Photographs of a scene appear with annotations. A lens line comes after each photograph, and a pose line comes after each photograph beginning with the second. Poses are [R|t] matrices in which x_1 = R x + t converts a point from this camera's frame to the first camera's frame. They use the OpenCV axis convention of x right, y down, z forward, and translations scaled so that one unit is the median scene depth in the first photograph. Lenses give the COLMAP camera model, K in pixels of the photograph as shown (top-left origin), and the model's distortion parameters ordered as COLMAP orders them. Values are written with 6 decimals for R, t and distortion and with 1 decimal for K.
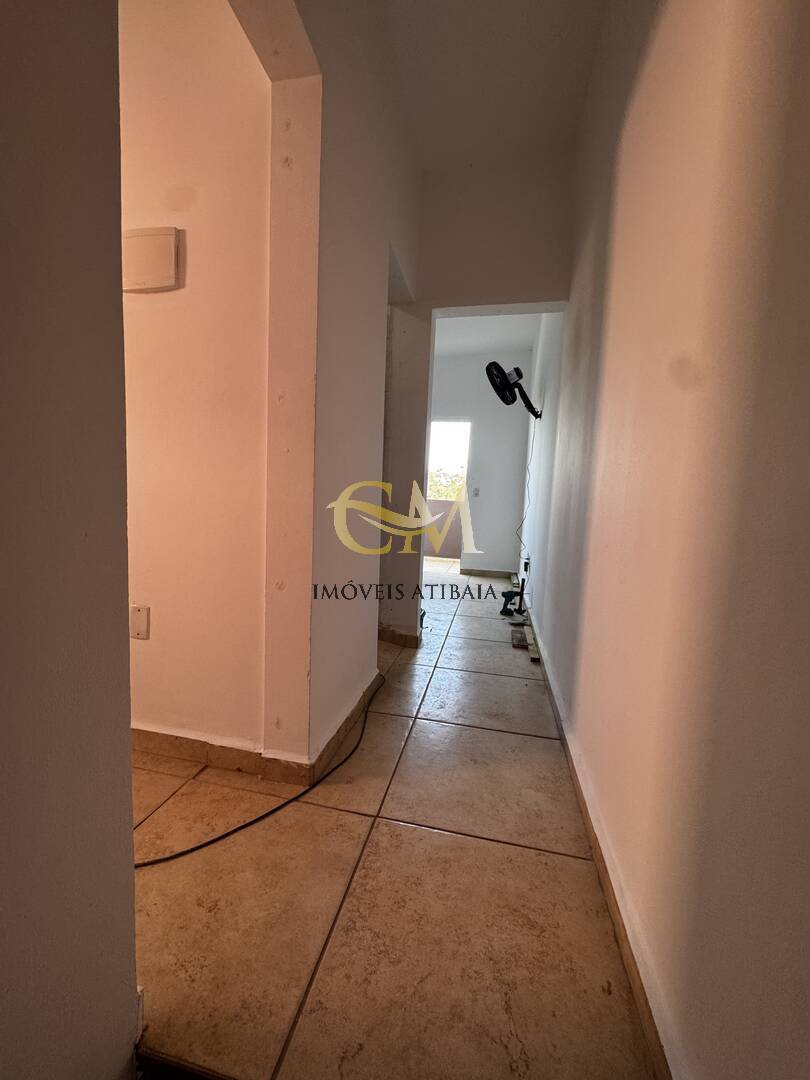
lens RADIAL K [[430.5, 0, 403.7], [0, 430.5, 542.3], [0, 0, 1]] dist [-0.005774, 0.000381]
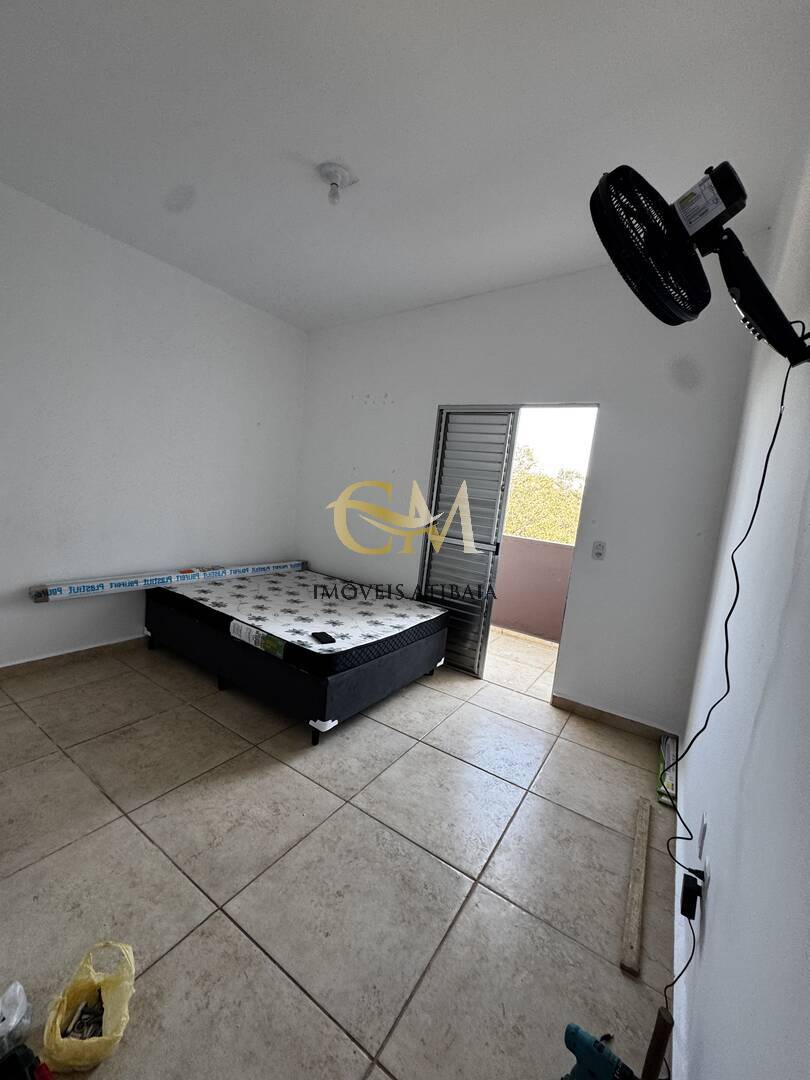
lens RADIAL K [[430.5, 0, 406.2], [0, 430.5, 539.9], [0, 0, 1]] dist [-0.005774, 0.000381]
pose [[0.934838, 0.088836, -0.343782, 0.188129], [-0.089734, 0.995877, 0.013330, -0.163230], [0.343549, 0.018387, 0.938955, 0.674503]]
